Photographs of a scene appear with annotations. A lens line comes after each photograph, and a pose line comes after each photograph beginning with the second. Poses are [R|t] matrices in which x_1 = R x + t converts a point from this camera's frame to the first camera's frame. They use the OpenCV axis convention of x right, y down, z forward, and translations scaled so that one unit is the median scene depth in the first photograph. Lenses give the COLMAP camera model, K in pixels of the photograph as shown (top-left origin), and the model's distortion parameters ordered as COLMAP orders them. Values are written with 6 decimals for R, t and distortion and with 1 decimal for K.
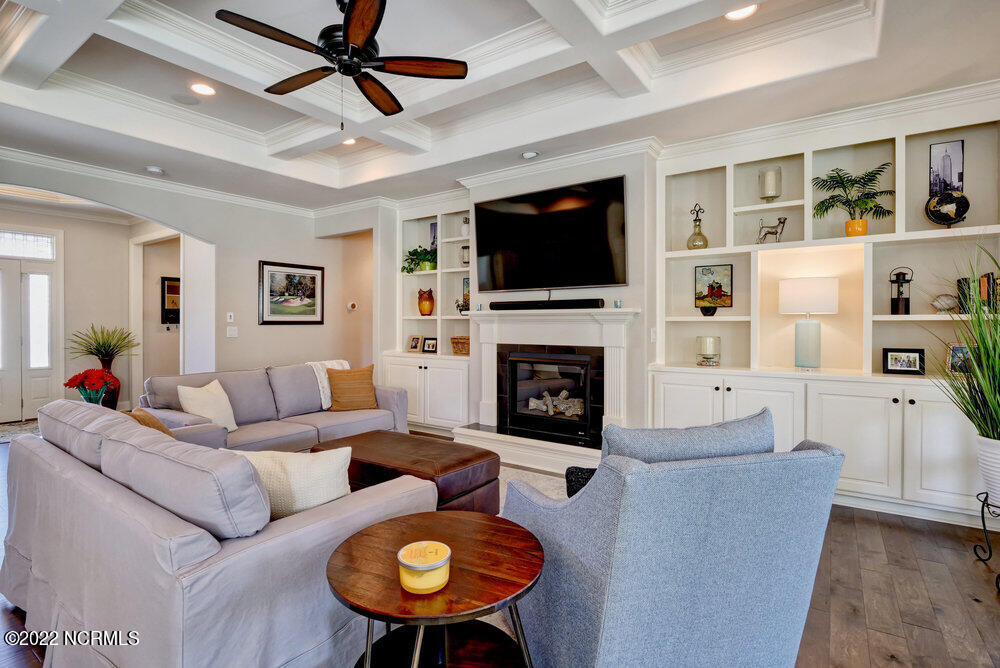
lens RADIAL K [[490.3, 0, 503.2], [0, 490.3, 328.1], [0, 0, 1]] dist [-0.012137, 0.000672]
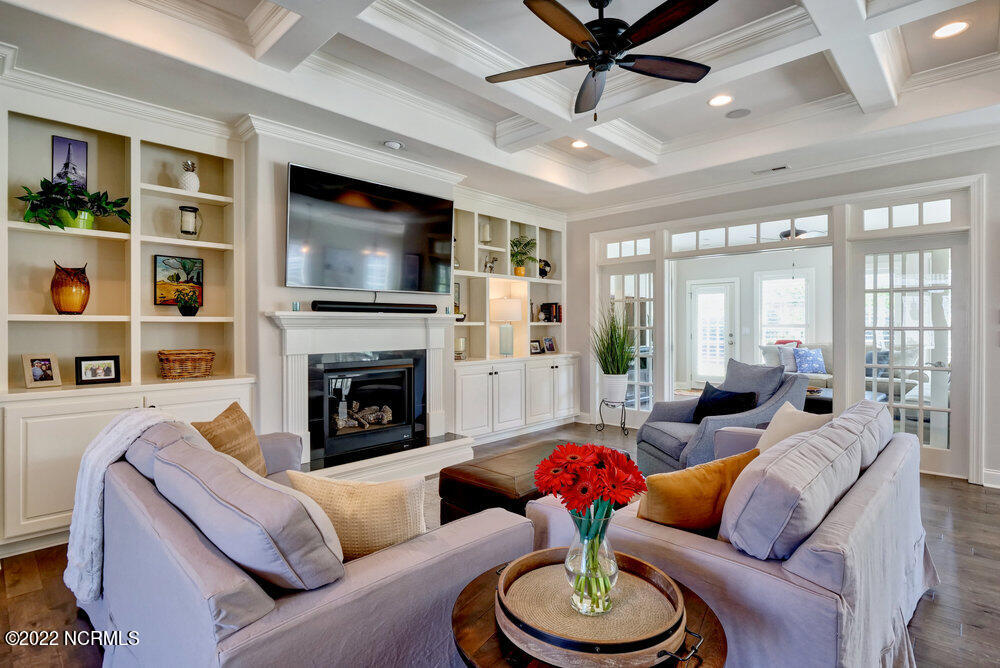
lens RADIAL K [[490.3, 0, 514.6], [0, 490.3, 327.5], [0, 0, 1]] dist [-0.012137, 0.000672]
pose [[0.151105, 0.000585, 0.988518, -0.725366], [0.016916, 0.999852, -0.003178, -0.002329], [-0.988373, 0.017202, 0.151073, 0.560865]]
